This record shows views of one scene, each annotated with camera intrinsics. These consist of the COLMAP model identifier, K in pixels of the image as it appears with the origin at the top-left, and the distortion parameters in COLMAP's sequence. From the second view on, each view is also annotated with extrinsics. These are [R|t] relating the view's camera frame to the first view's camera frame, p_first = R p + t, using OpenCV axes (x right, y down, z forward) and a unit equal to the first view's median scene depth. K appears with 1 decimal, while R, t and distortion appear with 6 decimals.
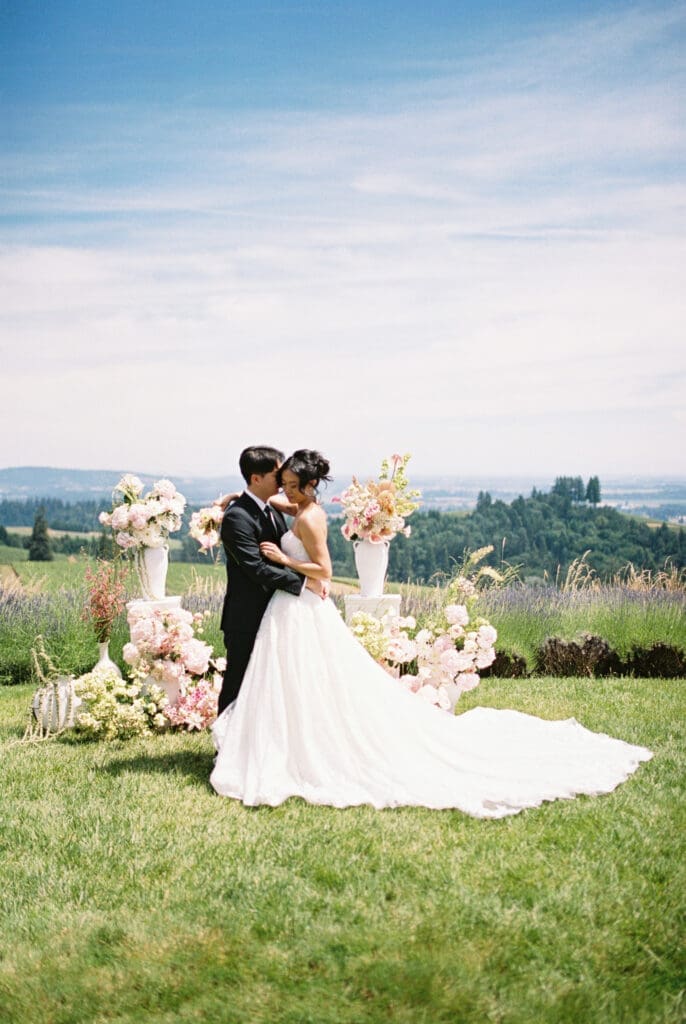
lens RADIAL K [[1163.1, 0, 314.1], [0, 1163.1, 511.8], [0, 0, 1]] dist [-0.038188, 0.058448]
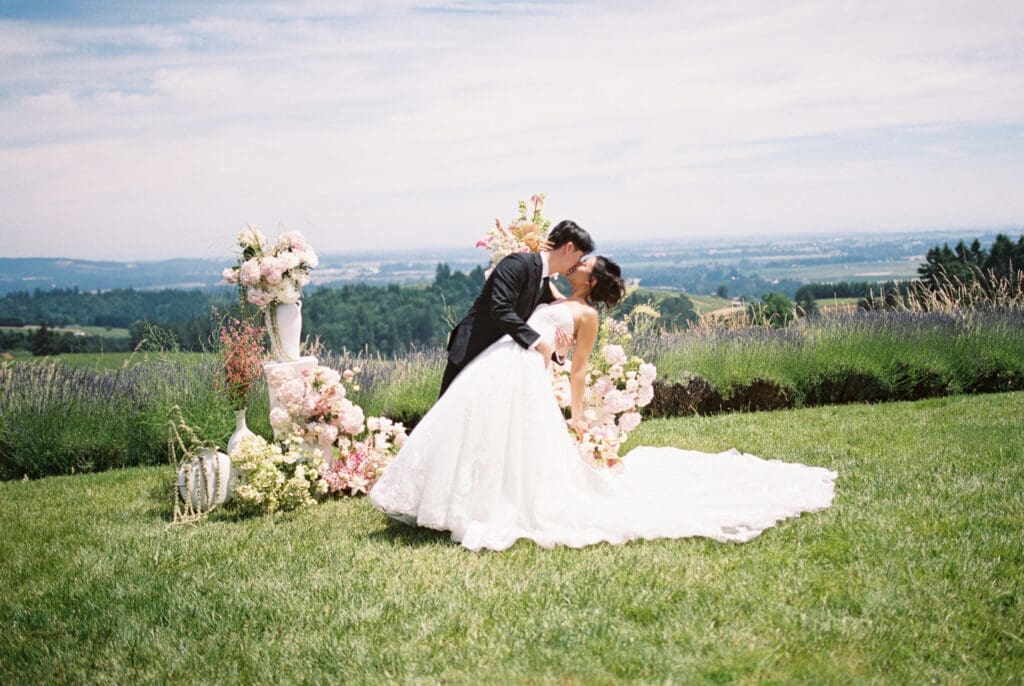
lens RADIAL K [[1163.1, 0, 512.8], [0, 1163.1, 327.4], [0, 0, 1]] dist [-0.038188, 0.058448]
pose [[0.968702, -0.054839, 0.242093, -0.190277], [0.047724, 0.998241, 0.035164, 0.025618], [-0.243595, -0.022510, 0.969616, 0.063305]]
